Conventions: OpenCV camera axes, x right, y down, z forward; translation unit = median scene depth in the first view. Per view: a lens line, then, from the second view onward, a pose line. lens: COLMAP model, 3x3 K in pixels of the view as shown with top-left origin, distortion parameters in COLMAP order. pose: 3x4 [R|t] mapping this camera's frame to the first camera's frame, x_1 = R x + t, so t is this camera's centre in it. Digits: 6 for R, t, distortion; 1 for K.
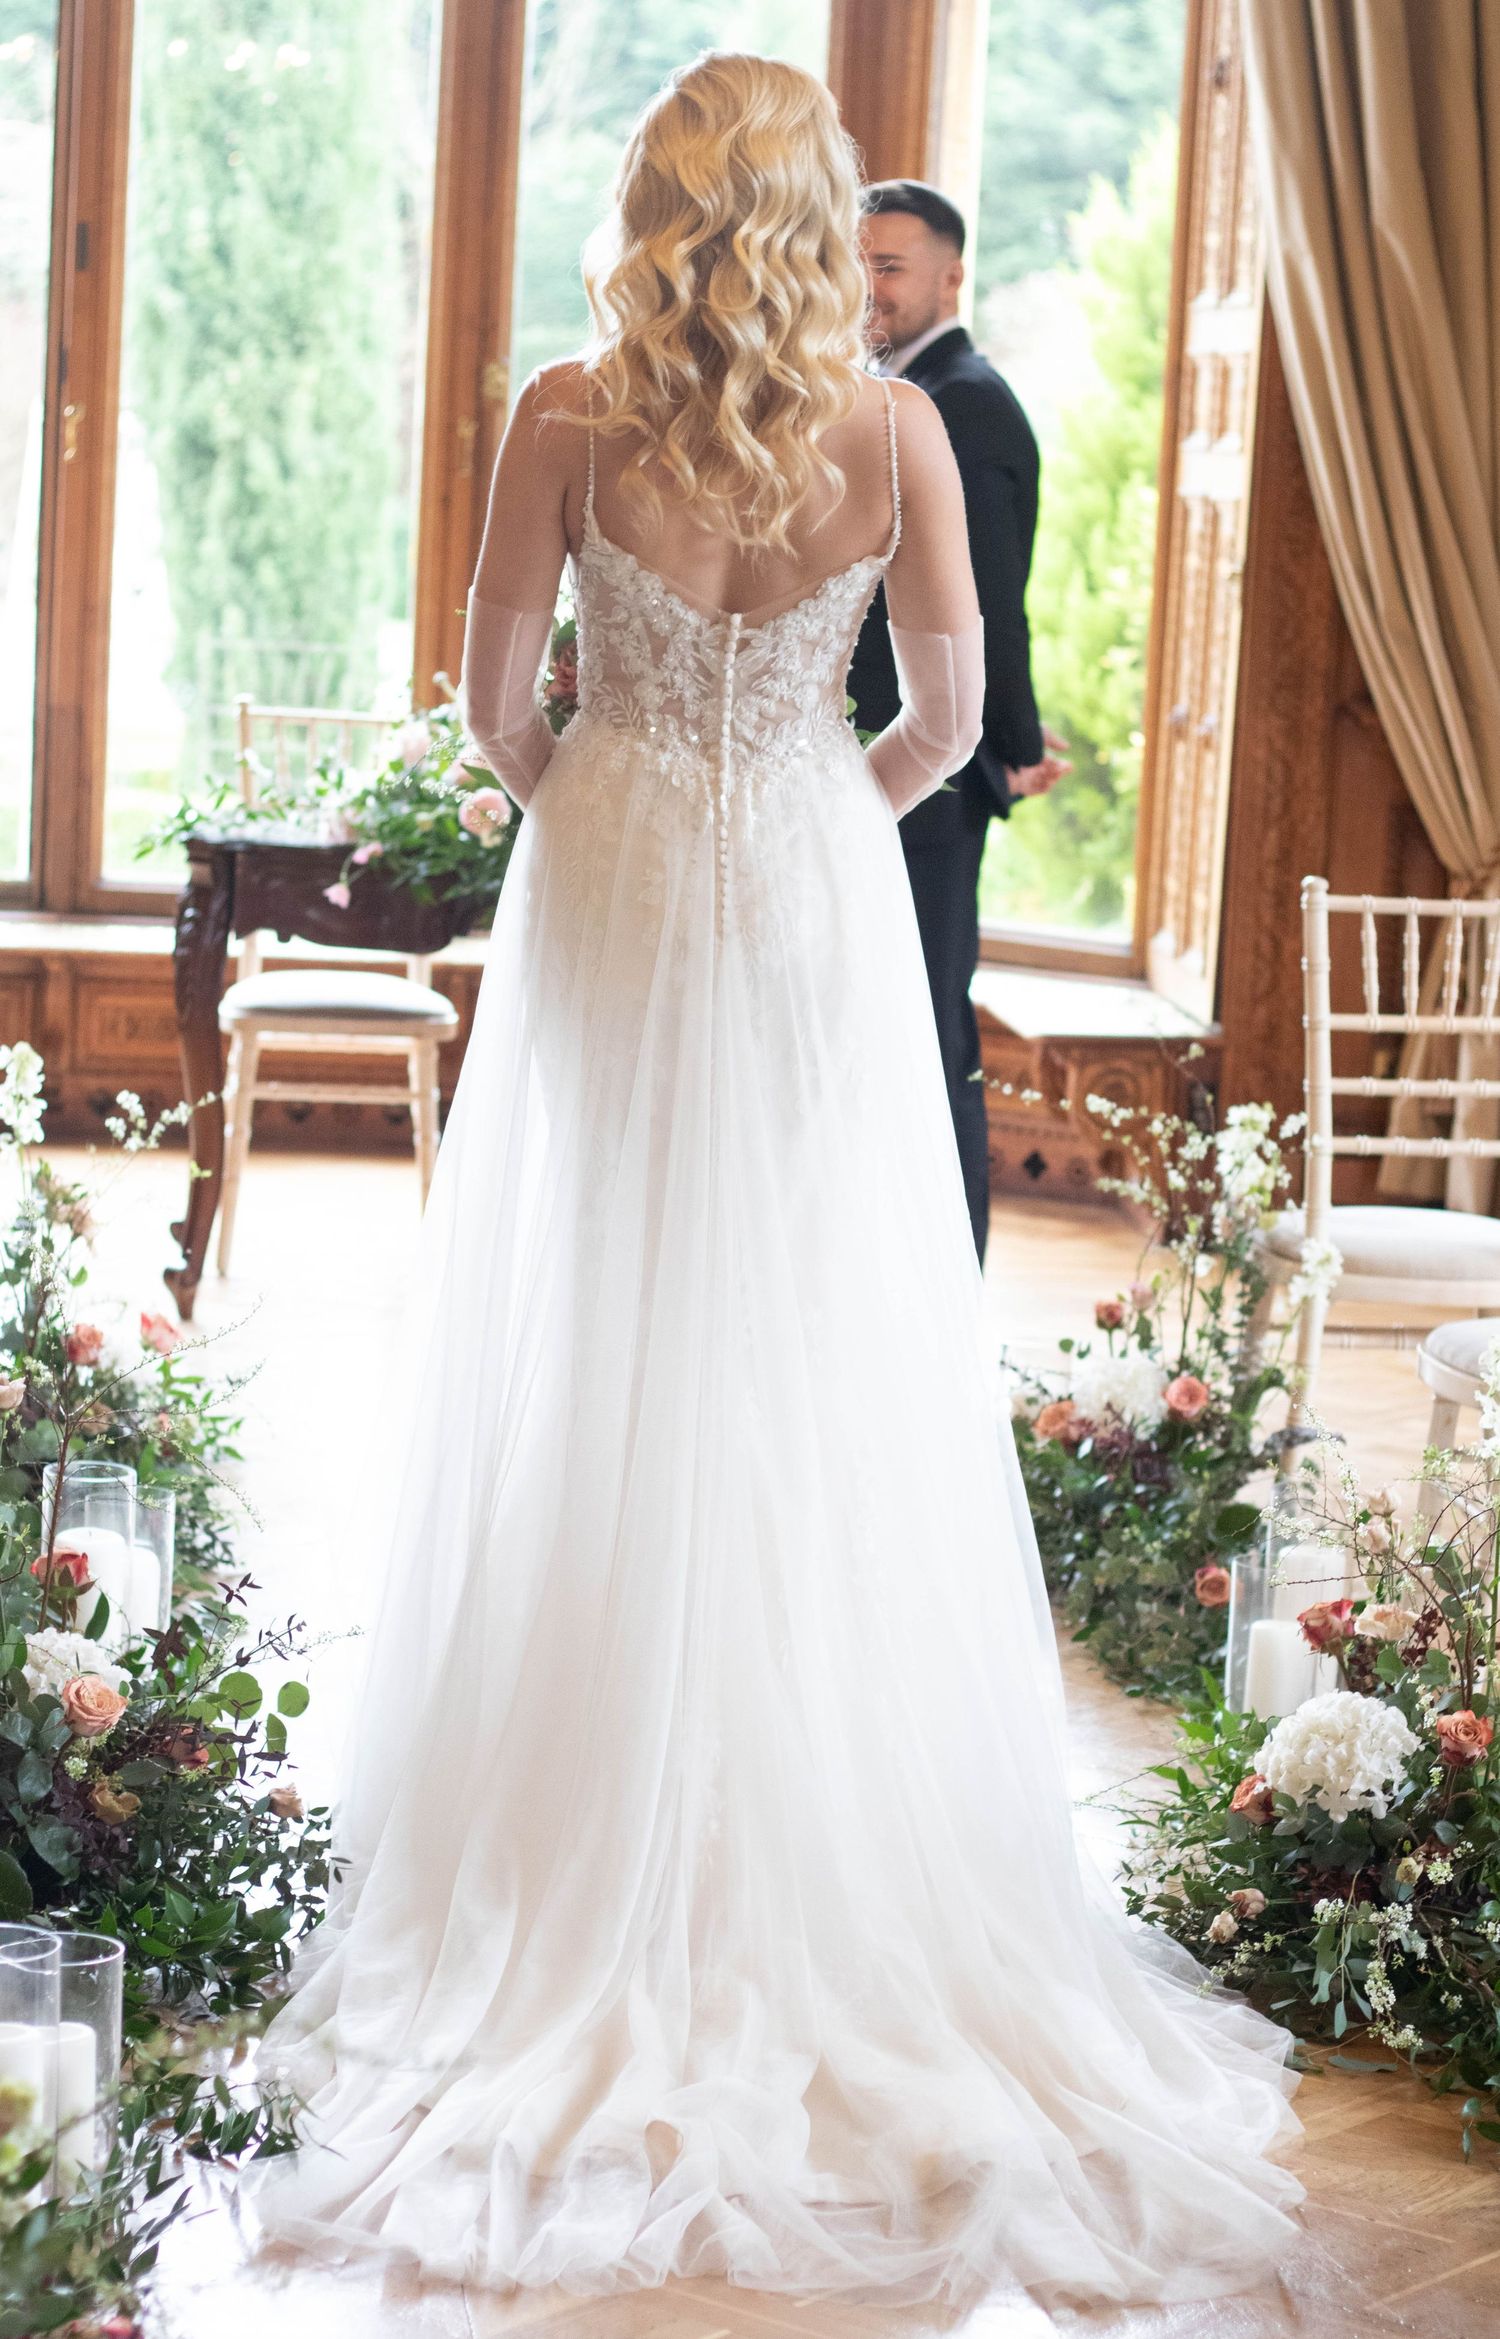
lens RADIAL K [[5711.8, 0, 746.9], [0, 5711.8, 1157.1], [0, 0, 1]] dist [-0.083414, 0.000000]
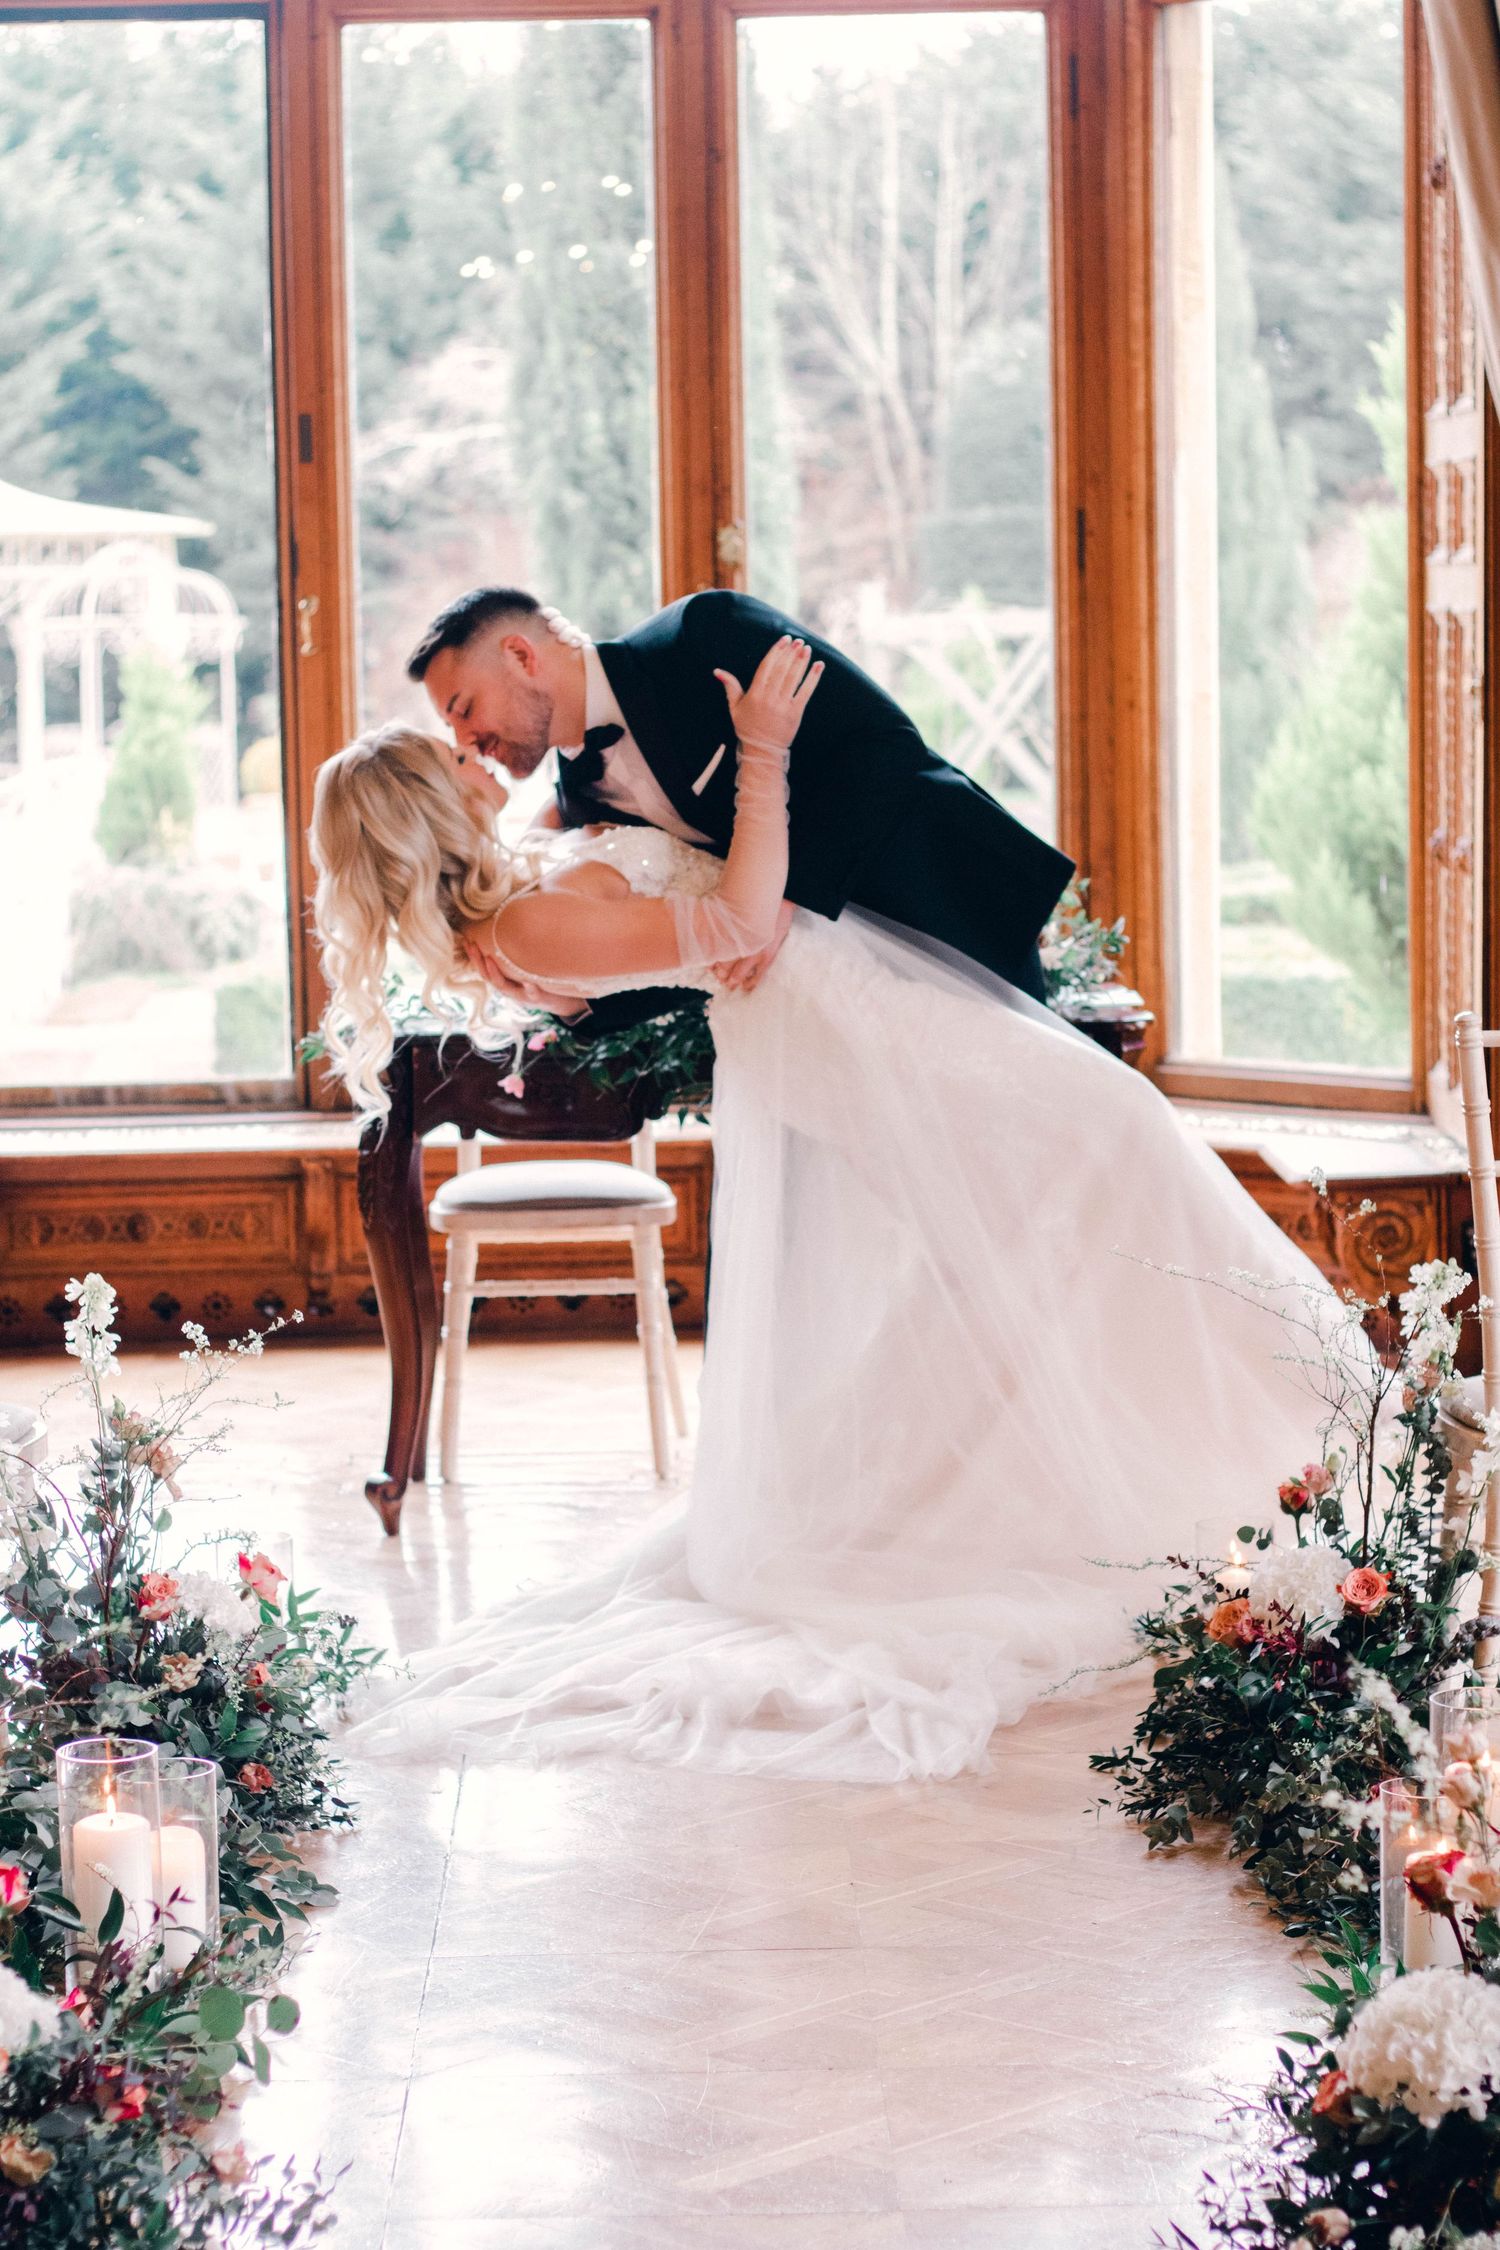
lens RADIAL K [[5311.3, 0, 714.3], [0, 5311.3, 1079.4], [0, 0, 1]] dist [-0.085442, 0.000000]
pose [[0.992769, -0.060448, -0.103714, 0.046835], [0.056390, 0.997541, -0.041625, -0.006842], [0.105975, 0.035476, 0.993736, 0.103366]]
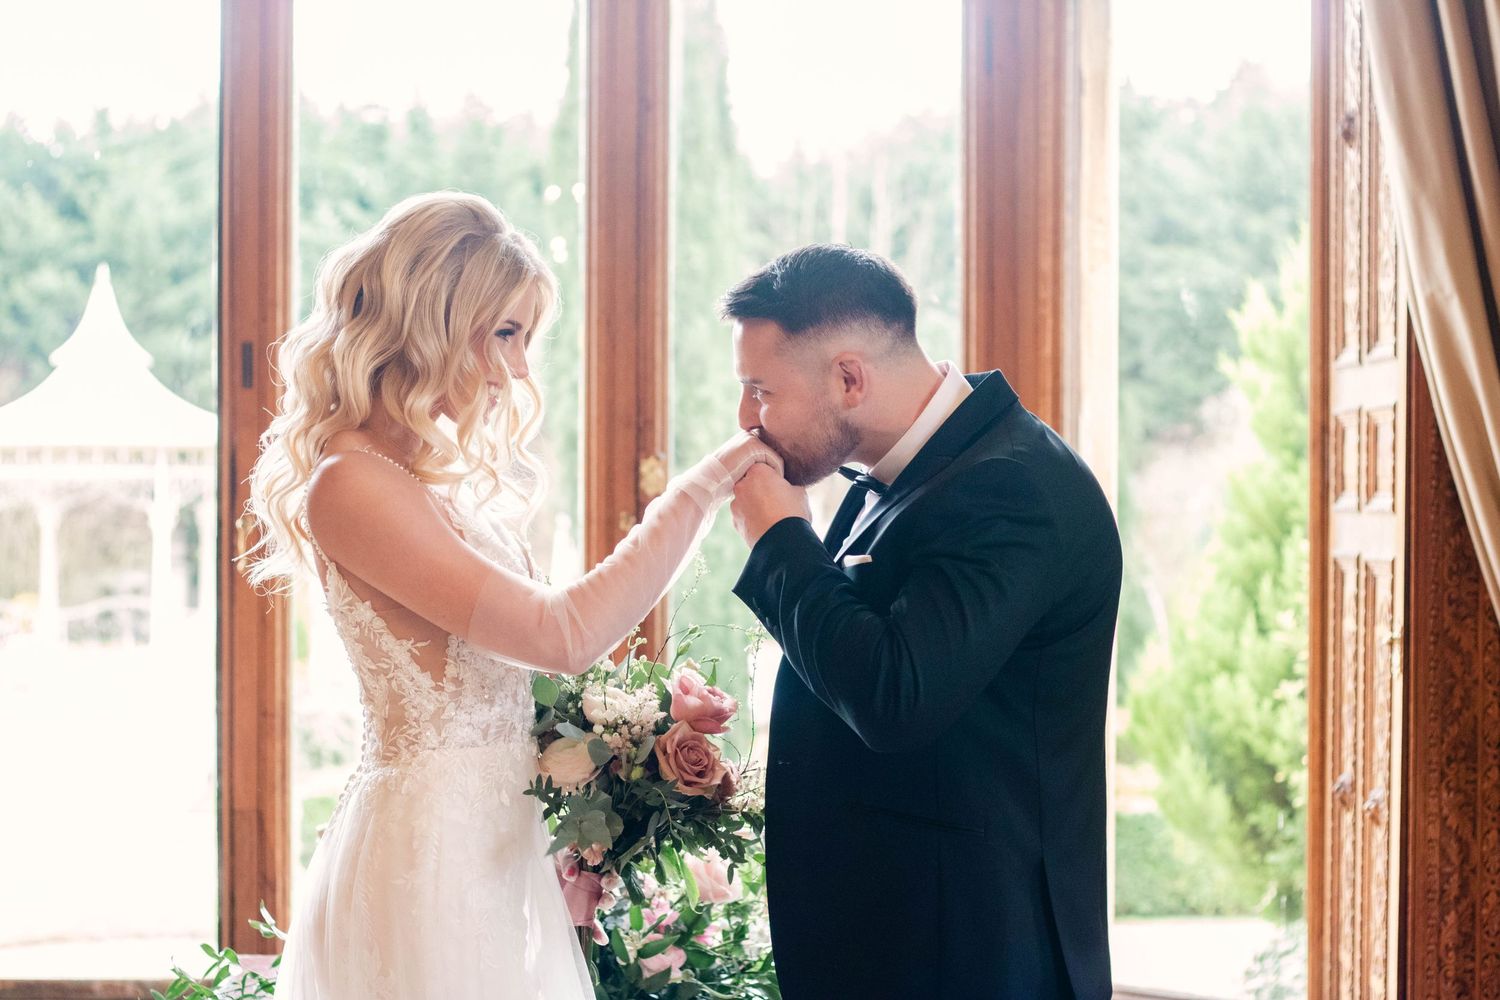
lens RADIAL K [[3540.9, 0, 747.3], [0, 3540.9, 503.2], [0, 0, 1]] dist [-0.085442, 0.000000]
pose [[0.994730, -0.048100, -0.090551, 0.033297], [0.036136, 0.990933, -0.129410, -0.053292], [0.095955, 0.125456, 0.987448, 0.413142]]
